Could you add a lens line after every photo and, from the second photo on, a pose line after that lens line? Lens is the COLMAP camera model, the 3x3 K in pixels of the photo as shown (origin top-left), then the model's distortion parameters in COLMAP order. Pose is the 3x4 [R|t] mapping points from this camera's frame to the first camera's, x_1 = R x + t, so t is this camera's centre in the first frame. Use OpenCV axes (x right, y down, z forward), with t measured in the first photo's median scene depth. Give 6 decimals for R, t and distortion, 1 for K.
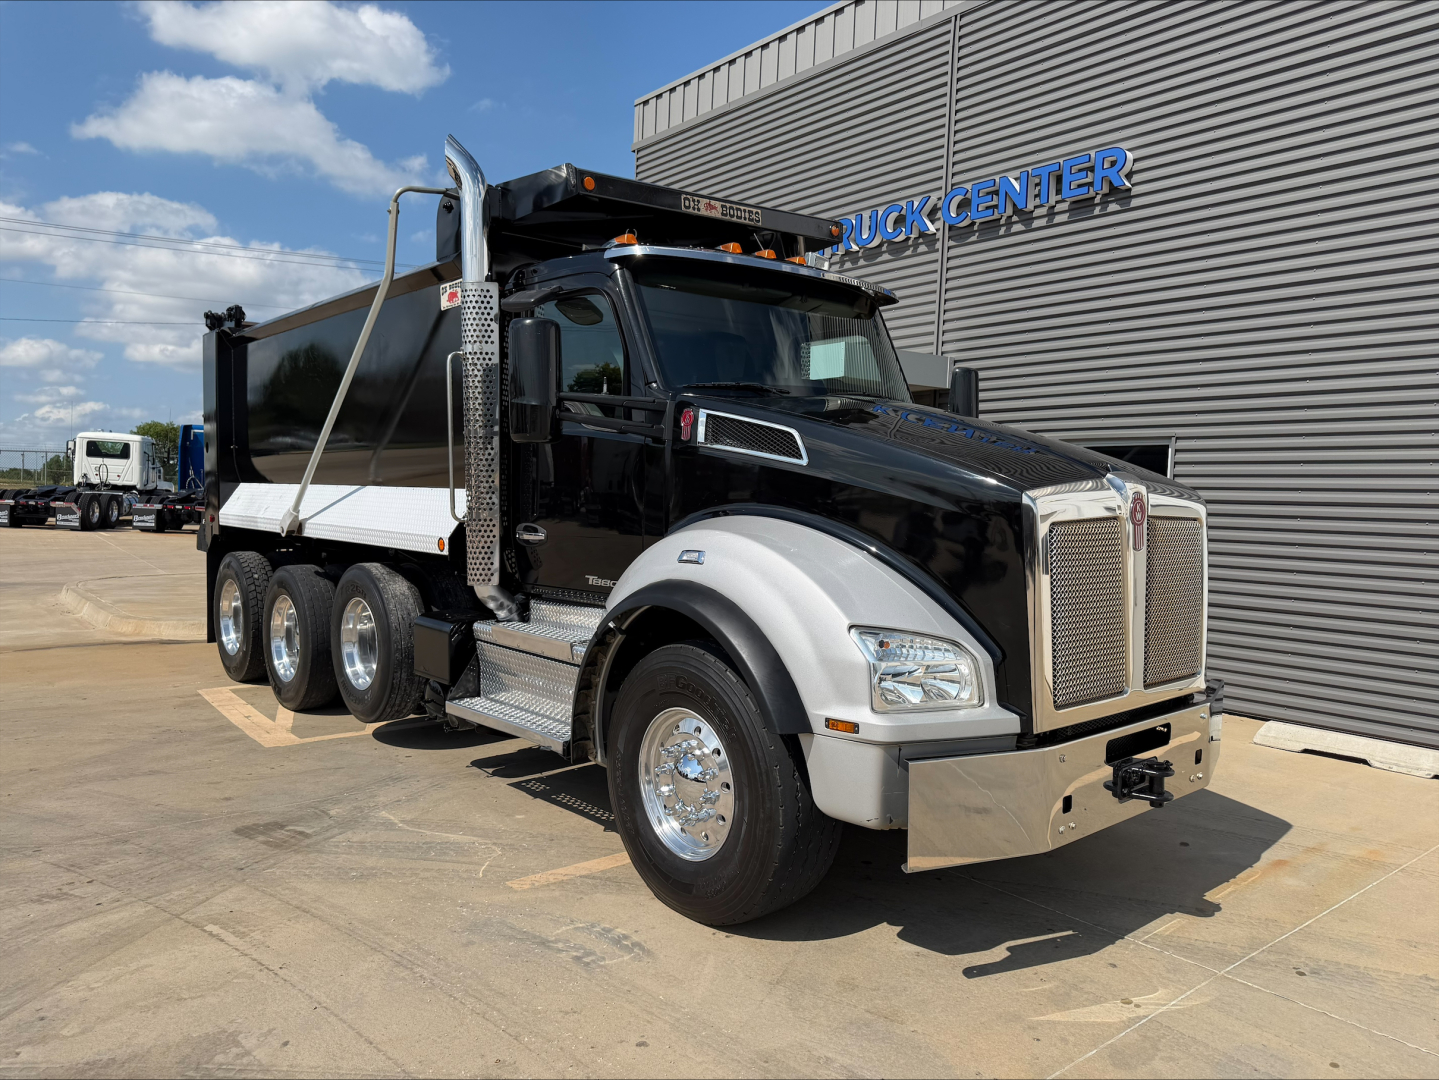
lens RADIAL K [[1024.3, 0, 716.9], [0, 1024.3, 549.1], [0, 0, 1]] dist [0.022682, -0.024318]
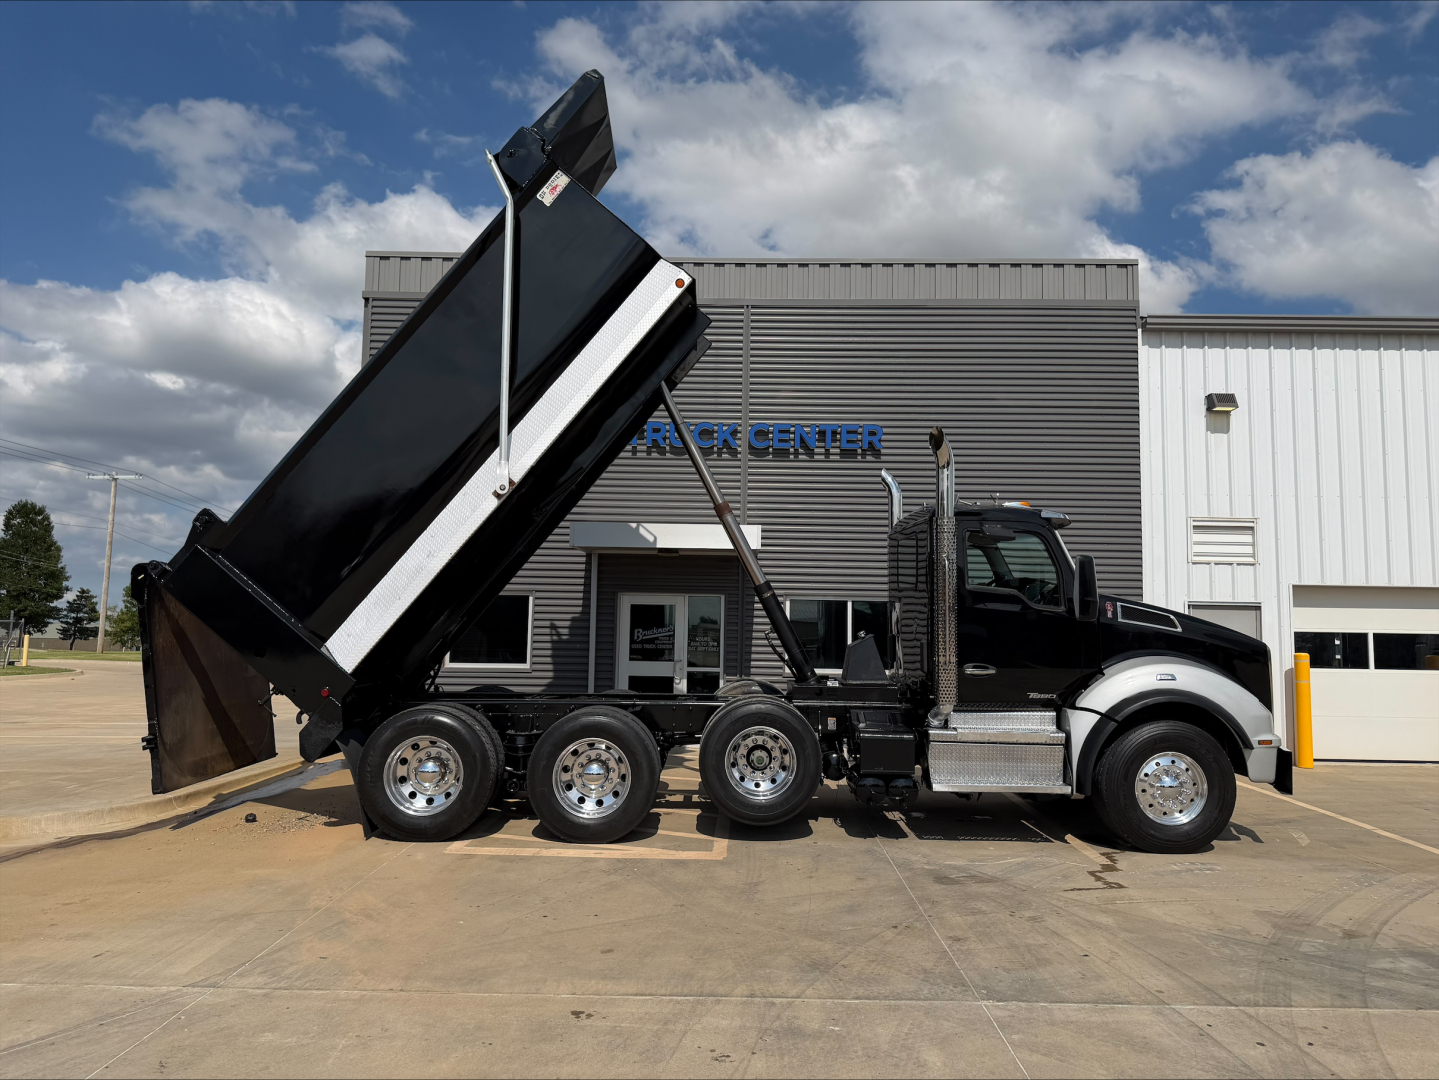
lens RADIAL K [[1024.3, 0, 718.8], [0, 1024.3, 553.1], [0, 0, 1]] dist [0.022682, -0.024318]
pose [[0.638169, 0.043258, 0.768680, -0.892613], [0.040120, 0.995195, -0.089314, -0.038021], [-0.768850, 0.087837, 0.633368, 0.137789]]
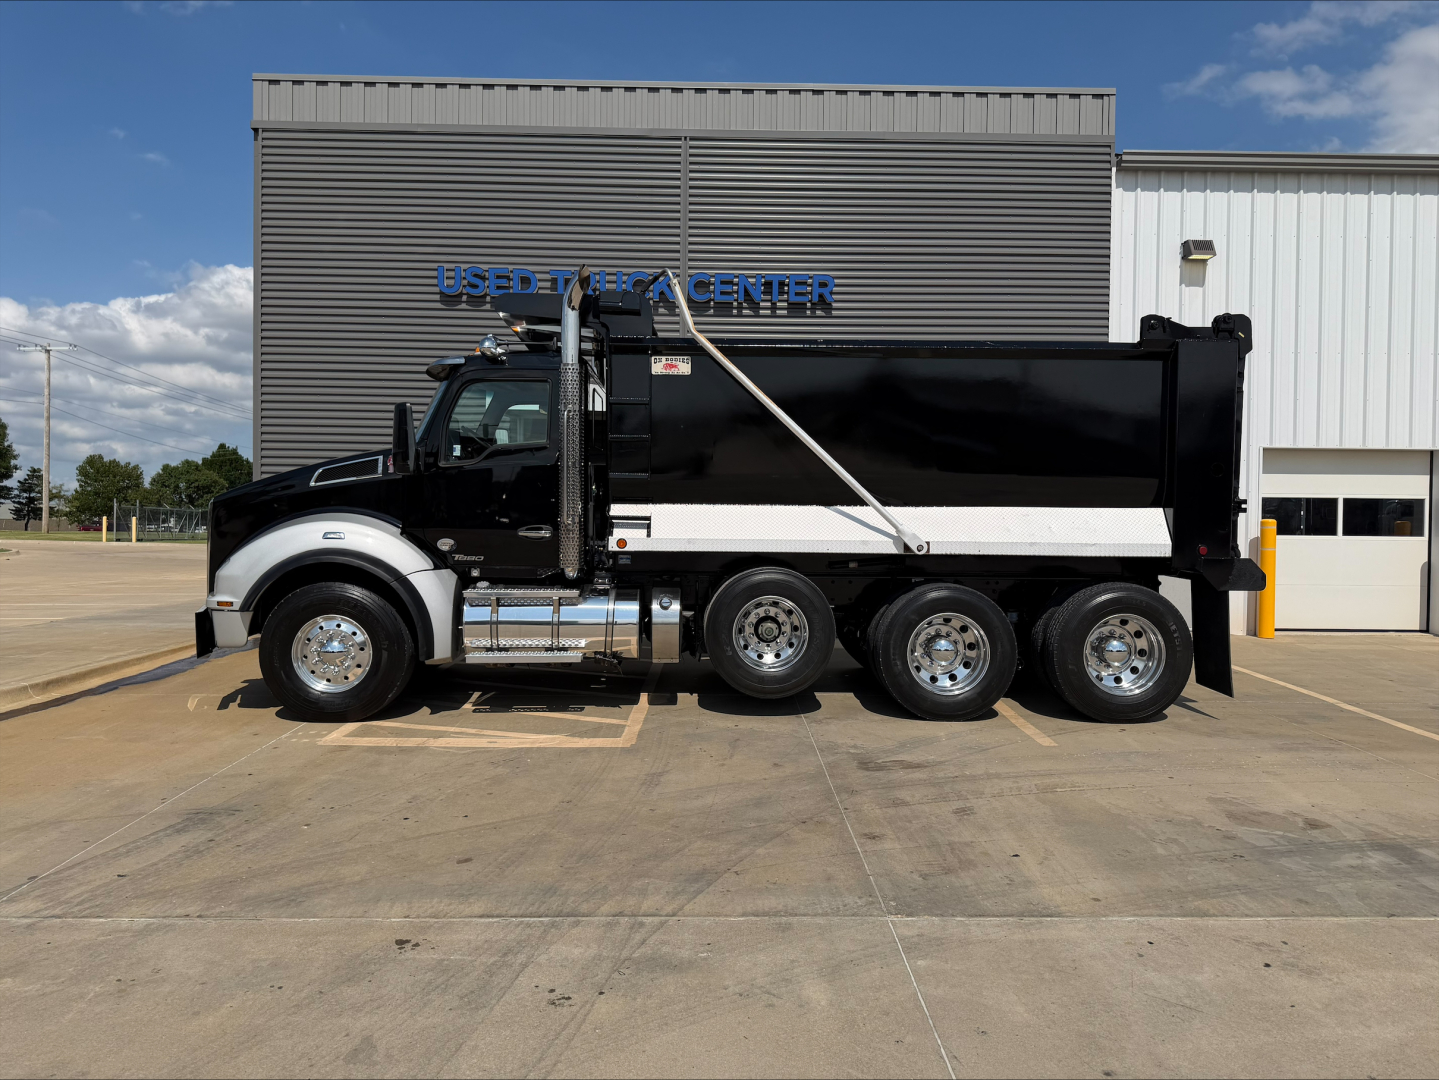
lens RADIAL K [[1024.3, 0, 723.0], [0, 1024.3, 545.1], [0, 0, 1]] dist [0.022682, -0.024318]
pose [[0.614817, -0.047902, 0.787214, -0.792710], [0.047122, 0.998602, 0.023963, -0.028482], [-0.787261, 0.022362, 0.616214, 0.162063]]
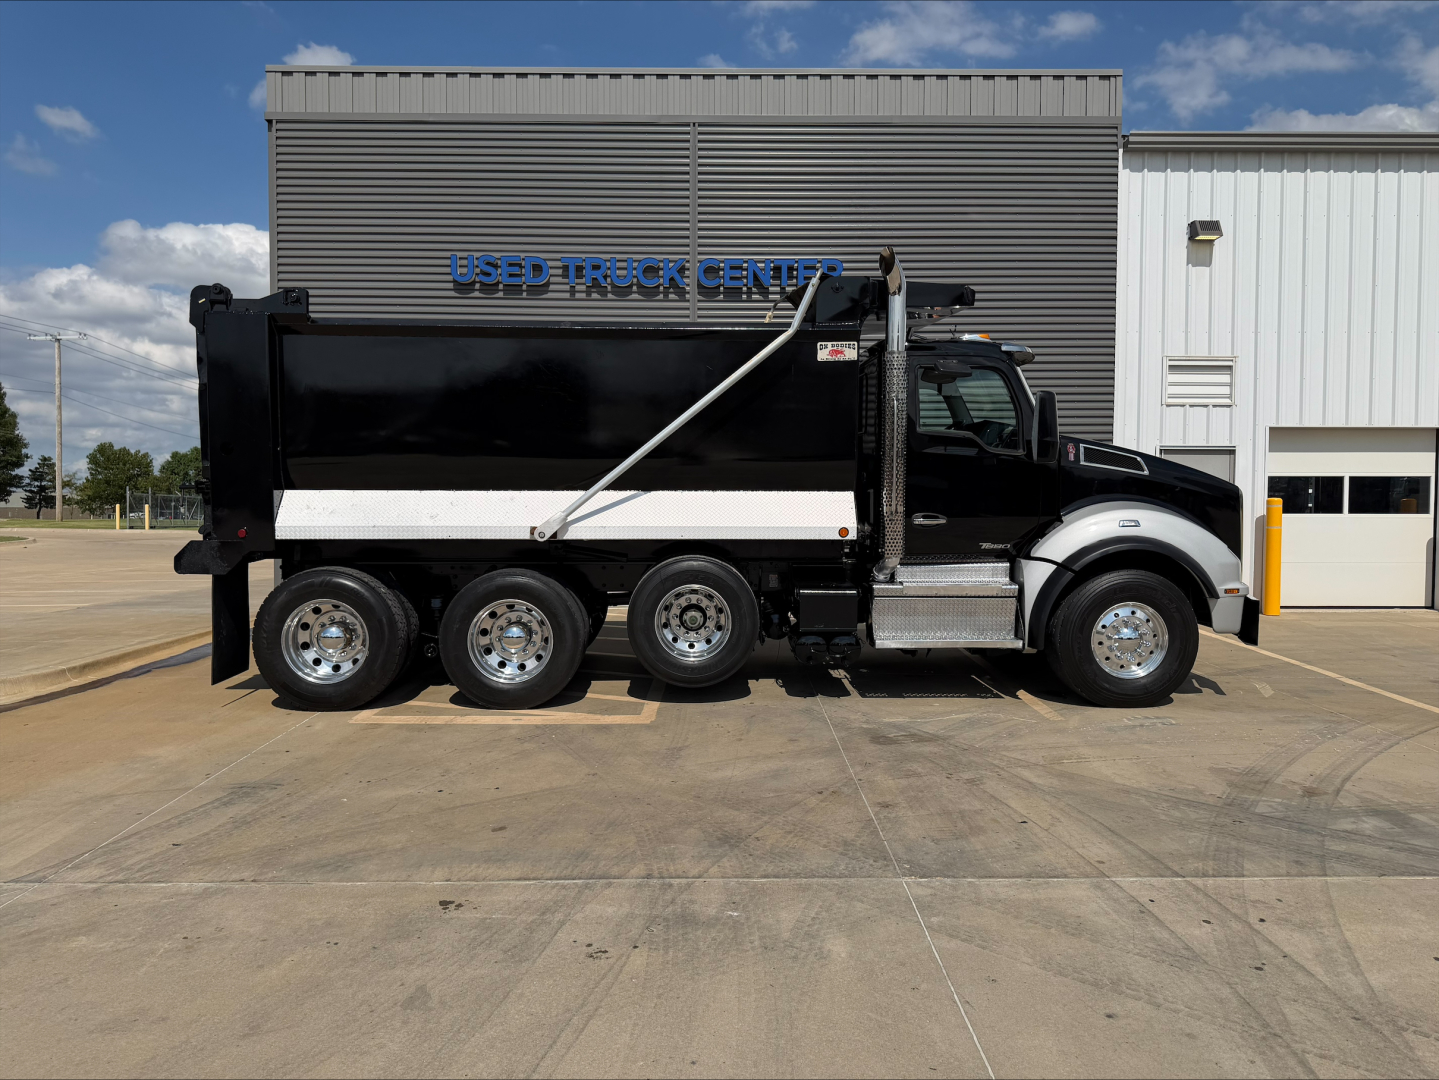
lens RADIAL K [[1024.3, 0, 720.4], [0, 1024.3, 549.1], [0, 0, 1]] dist [0.022682, -0.024318]
pose [[0.621637, -0.068715, 0.780286, -0.812374], [0.055207, 0.997511, 0.043863, -0.029122], [-0.781358, 0.015810, 0.623883, 0.153918]]
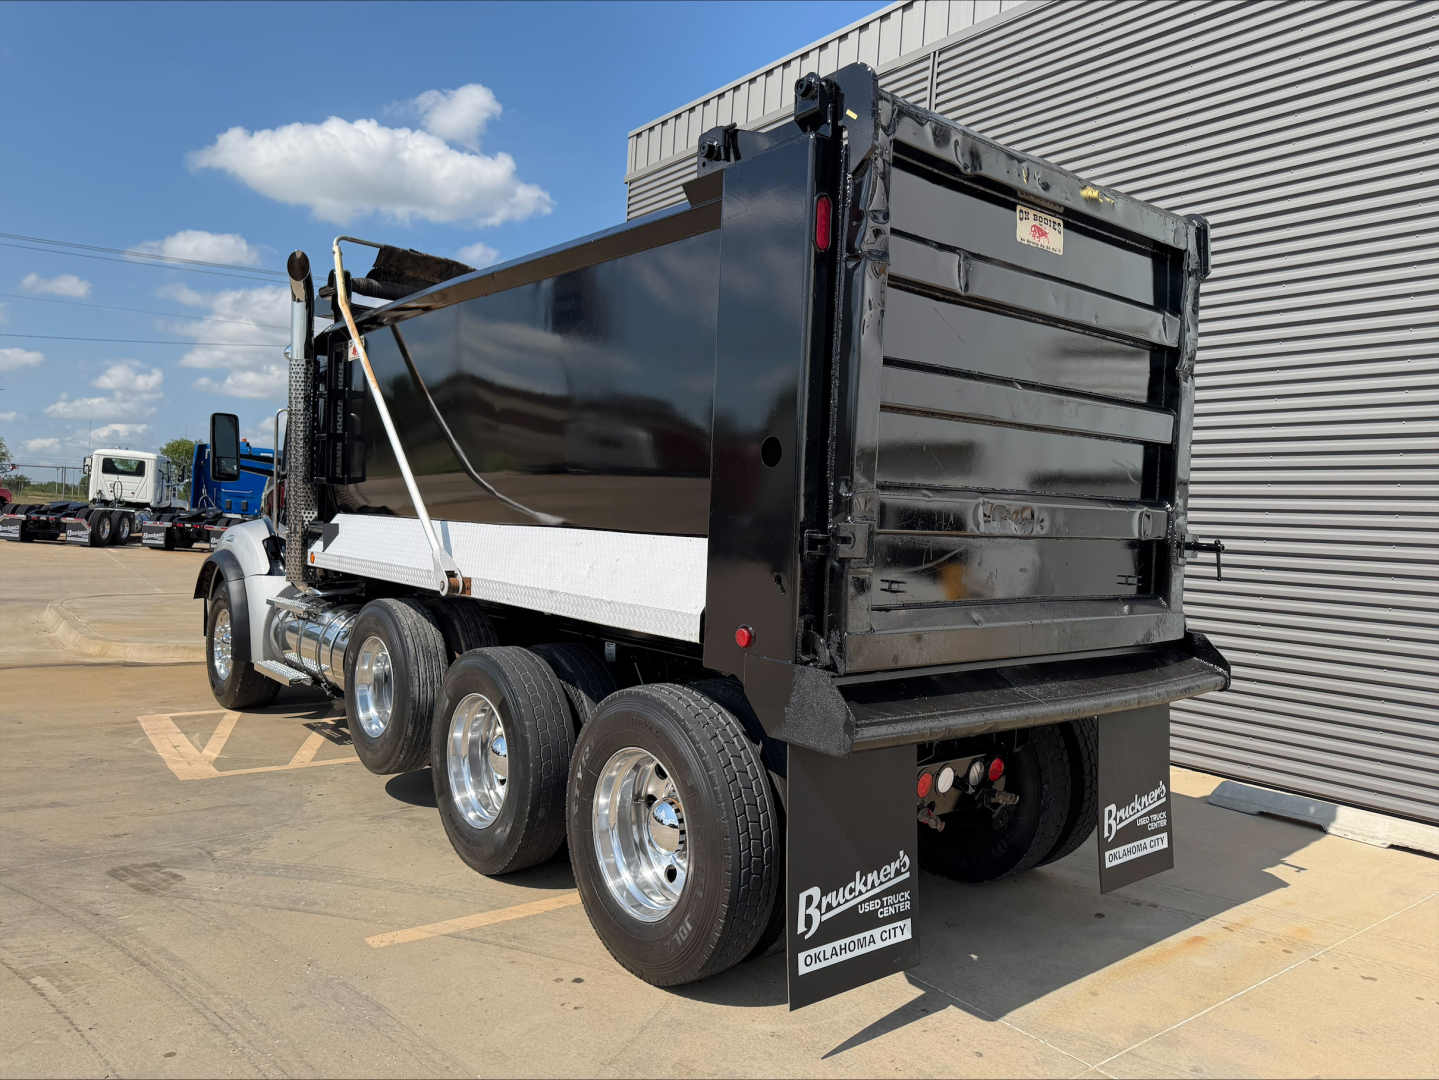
lens RADIAL K [[1024.3, 0, 720.9], [0, 1024.3, 544.3], [0, 0, 1]] dist [0.022682, -0.024318]
pose [[0.999457, 0.022309, -0.024253, 0.060951], [-0.023059, 0.999250, -0.031095, -0.008291], [0.023541, 0.031637, 0.999222, 0.018299]]
